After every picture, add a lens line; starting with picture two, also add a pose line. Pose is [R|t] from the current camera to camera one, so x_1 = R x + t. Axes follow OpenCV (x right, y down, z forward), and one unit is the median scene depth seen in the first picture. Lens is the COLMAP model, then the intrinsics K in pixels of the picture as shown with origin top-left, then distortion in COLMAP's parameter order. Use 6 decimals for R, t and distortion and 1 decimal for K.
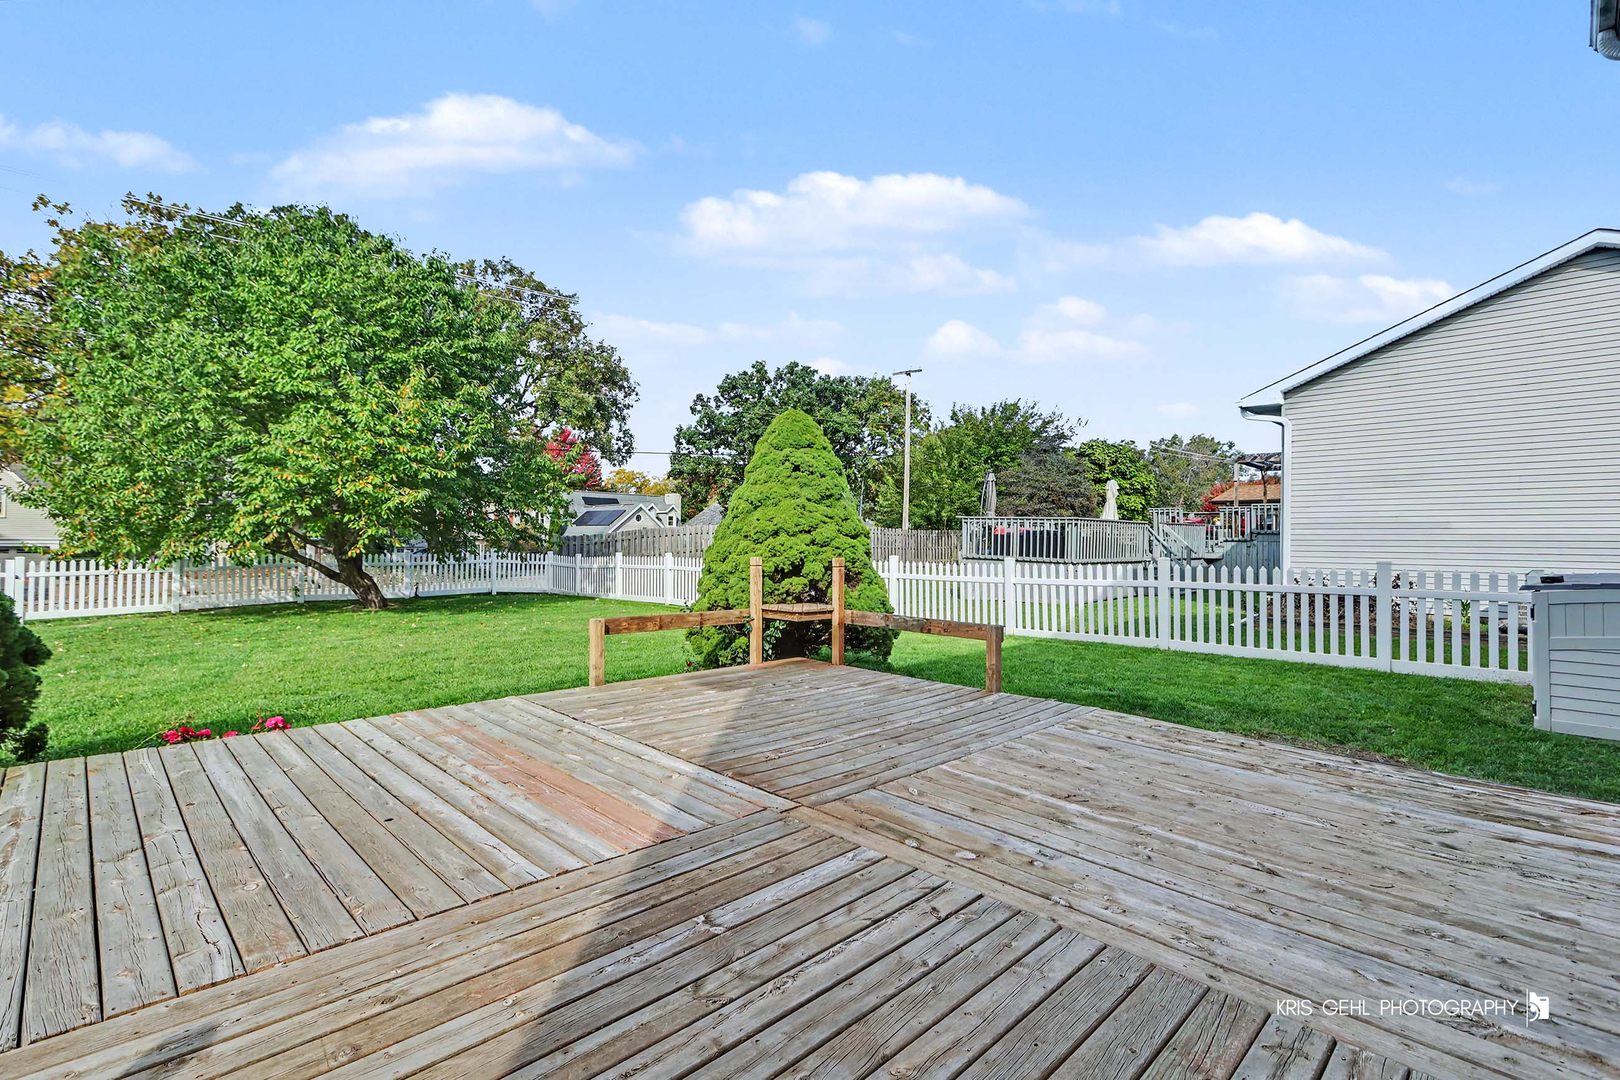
lens RADIAL K [[746.4, 0, 810.0], [0, 746.4, 540.0], [0, 0, 1]] dist [0.012807, 0.000282]
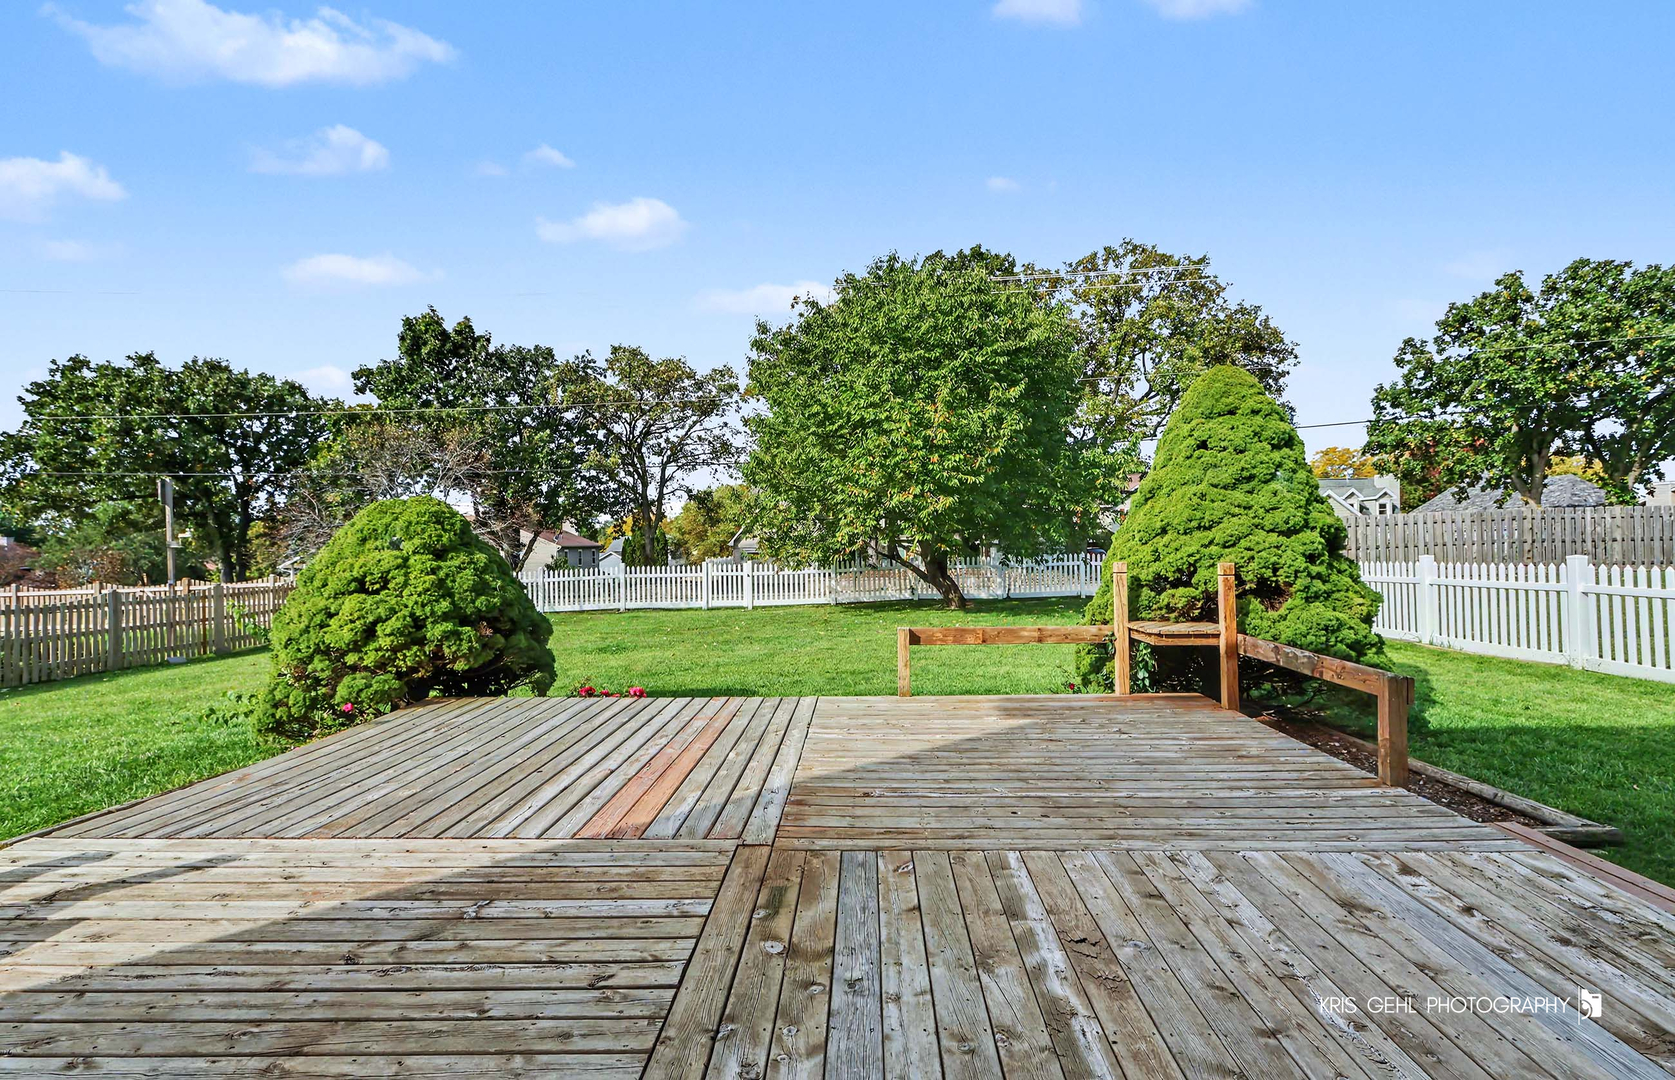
lens RADIAL K [[805.8, 0, 837.5], [0, 805.8, 540.0], [0, 0, 1]] dist [0.015939, 0.001030]
pose [[0.688122, -0.022432, -0.725248, 0.194497], [0.023395, 0.999688, -0.008723, 0.000057], [0.725218, -0.010965, 0.688432, 0.102428]]
